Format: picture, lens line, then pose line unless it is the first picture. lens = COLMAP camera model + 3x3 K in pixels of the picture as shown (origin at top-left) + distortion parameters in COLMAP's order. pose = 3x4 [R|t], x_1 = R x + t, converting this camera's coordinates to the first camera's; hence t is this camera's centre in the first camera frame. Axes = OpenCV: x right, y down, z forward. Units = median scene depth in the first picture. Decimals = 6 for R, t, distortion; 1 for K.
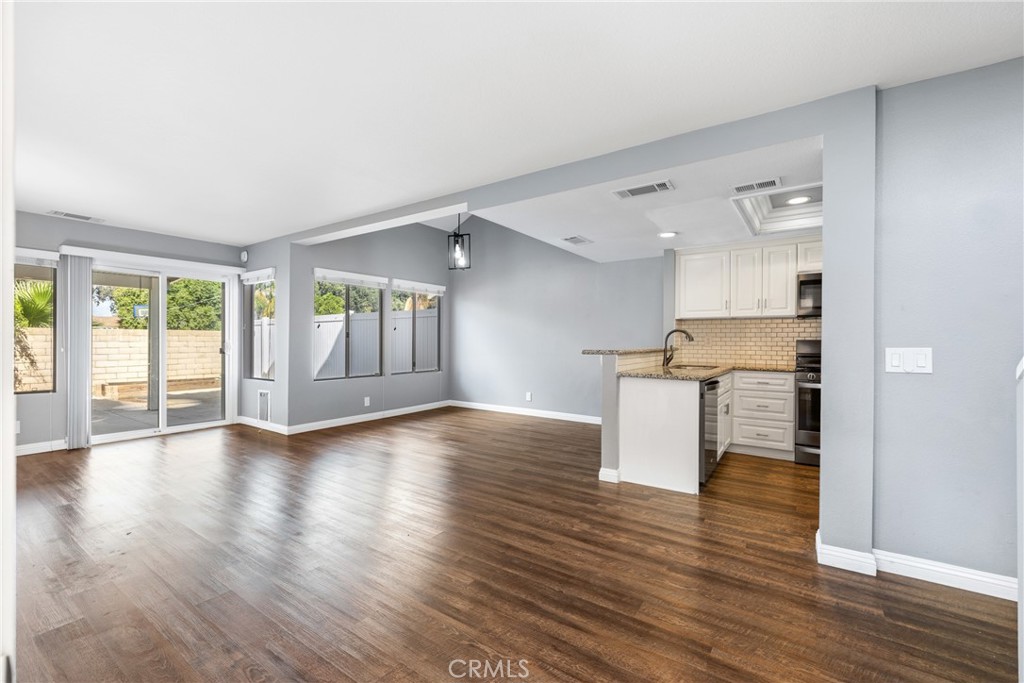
lens RADIAL K [[426.6, 0, 512.1], [0, 426.6, 343.0], [0, 0, 1]] dist [0.000228, 0.000403]
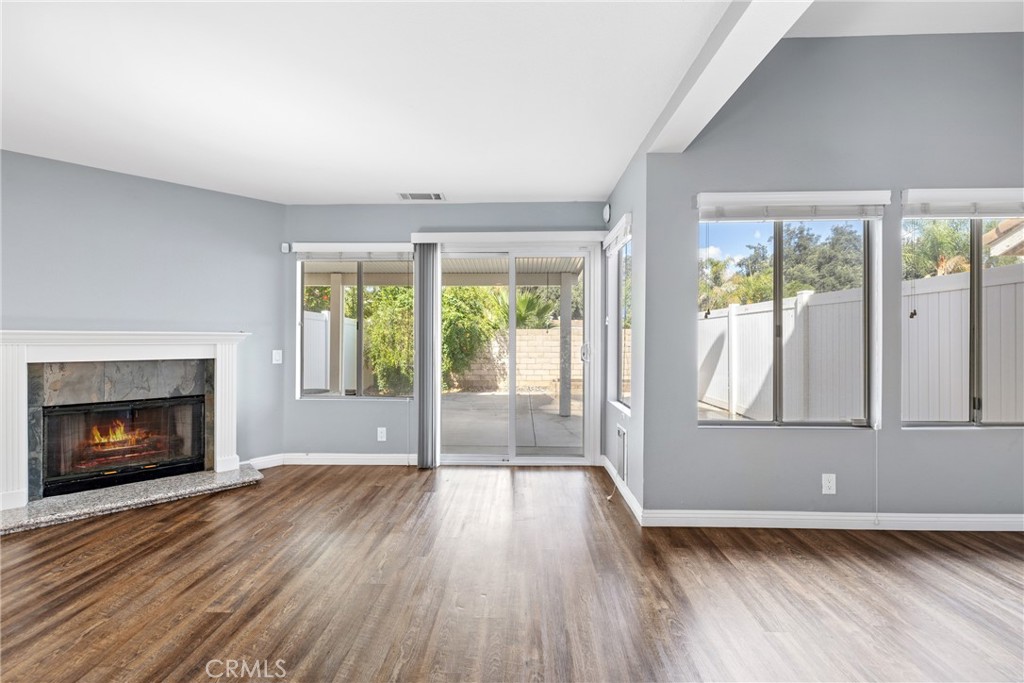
lens RADIAL K [[426.6, 0, 507.2], [0, 426.6, 337.4], [0, 0, 1]] dist [0.000228, 0.000403]
pose [[0.529425, -0.007181, -0.848326, -0.154692], [-0.006329, 0.999903, -0.012415, -0.003758], [0.848333, 0.011942, 0.529328, 0.526216]]
